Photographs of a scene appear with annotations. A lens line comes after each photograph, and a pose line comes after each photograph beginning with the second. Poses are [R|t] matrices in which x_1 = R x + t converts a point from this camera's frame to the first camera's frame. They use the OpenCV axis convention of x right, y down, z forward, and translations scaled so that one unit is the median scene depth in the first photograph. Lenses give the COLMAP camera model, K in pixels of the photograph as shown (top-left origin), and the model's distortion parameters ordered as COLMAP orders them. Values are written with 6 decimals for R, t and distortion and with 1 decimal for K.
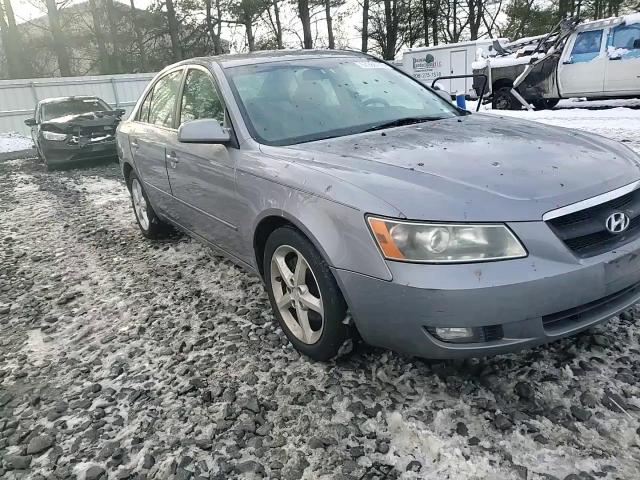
lens RADIAL K [[478.1, 0, 320.8], [0, 478.1, 256.9], [0, 0, 1]] dist [0.022798, -0.006827]
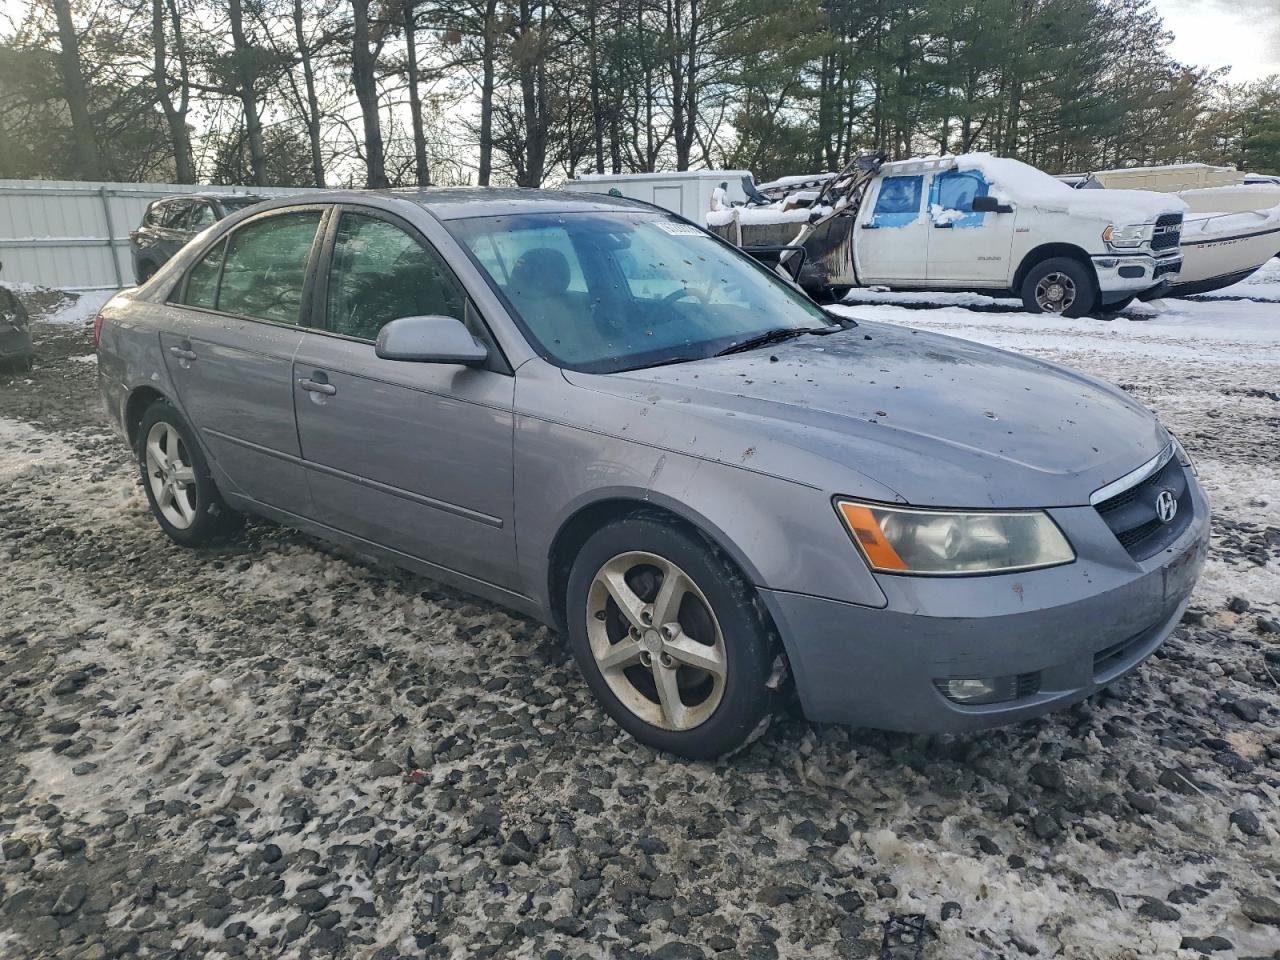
lens RADIAL K [[956.2, 0, 641.5], [0, 956.2, 513.8], [0, 0, 1]] dist [0.022798, -0.006827]
pose [[0.962873, -0.014332, 0.269573, -0.327884], [0.030760, 0.997911, -0.056814, -0.005355], [-0.268196, 0.062997, 0.961302, -0.061846]]
